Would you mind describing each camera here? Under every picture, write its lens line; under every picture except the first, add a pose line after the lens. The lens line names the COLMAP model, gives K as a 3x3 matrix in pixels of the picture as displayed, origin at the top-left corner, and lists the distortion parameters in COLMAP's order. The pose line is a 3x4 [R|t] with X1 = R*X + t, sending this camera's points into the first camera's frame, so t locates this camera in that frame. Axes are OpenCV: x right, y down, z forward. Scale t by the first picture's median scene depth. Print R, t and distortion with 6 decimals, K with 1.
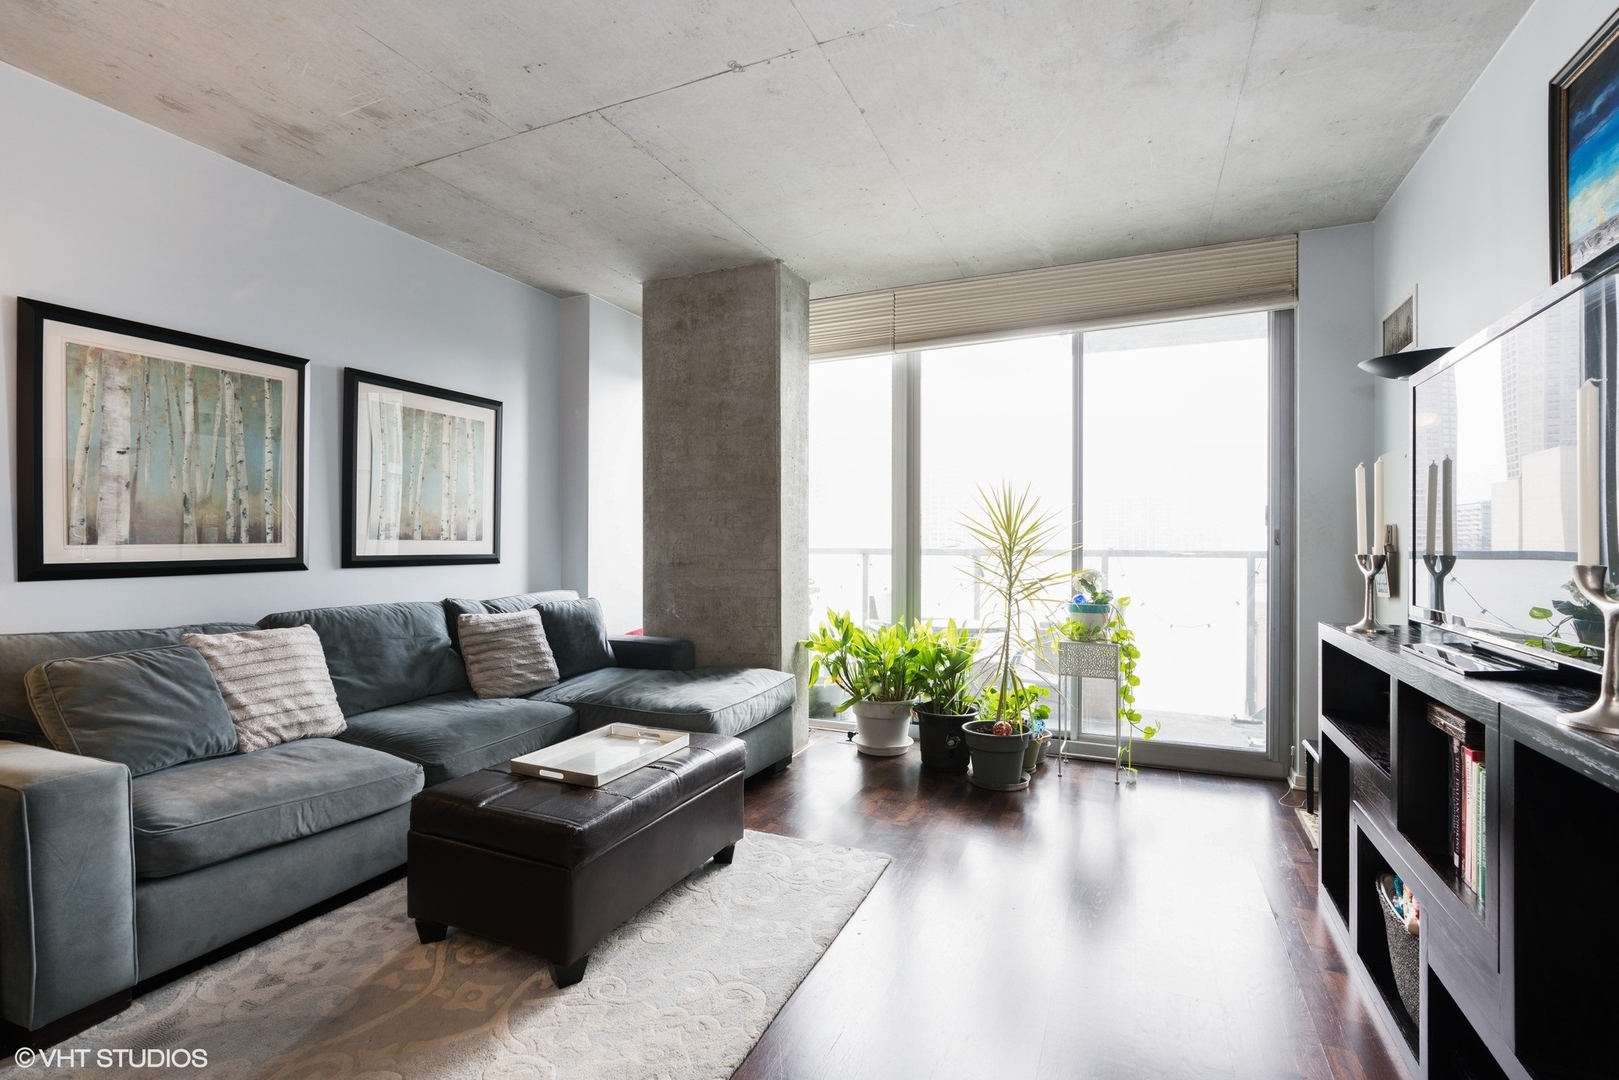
lens RADIAL K [[737.0, 0, 808.5], [0, 737.0, 540.8], [0, 0, 1]] dist [-0.005954, 0.003750]
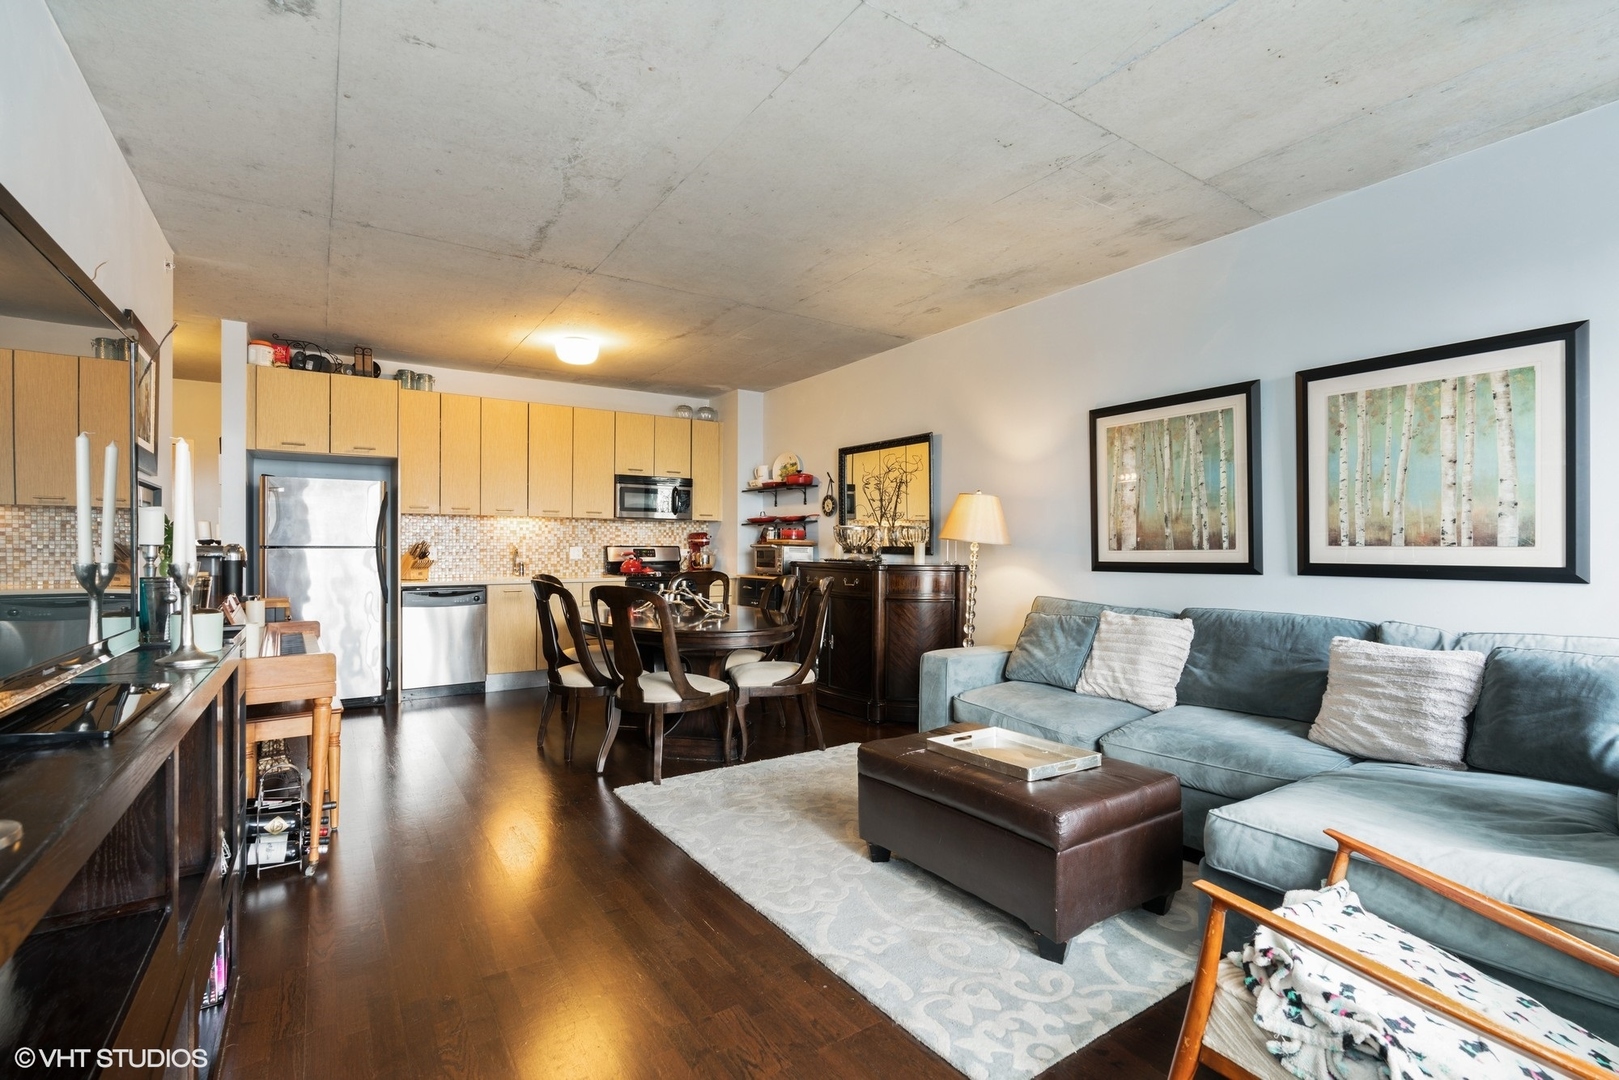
lens RADIAL K [[737.0, 0, 806.8], [0, 737.0, 543.1], [0, 0, 1]] dist [-0.005954, 0.003750]
pose [[-0.531680, -0.005330, -0.846928, 0.617406], [0.003161, 0.999961, -0.008277, 0.000200], [0.846939, -0.007078, -0.531643, 1.069692]]
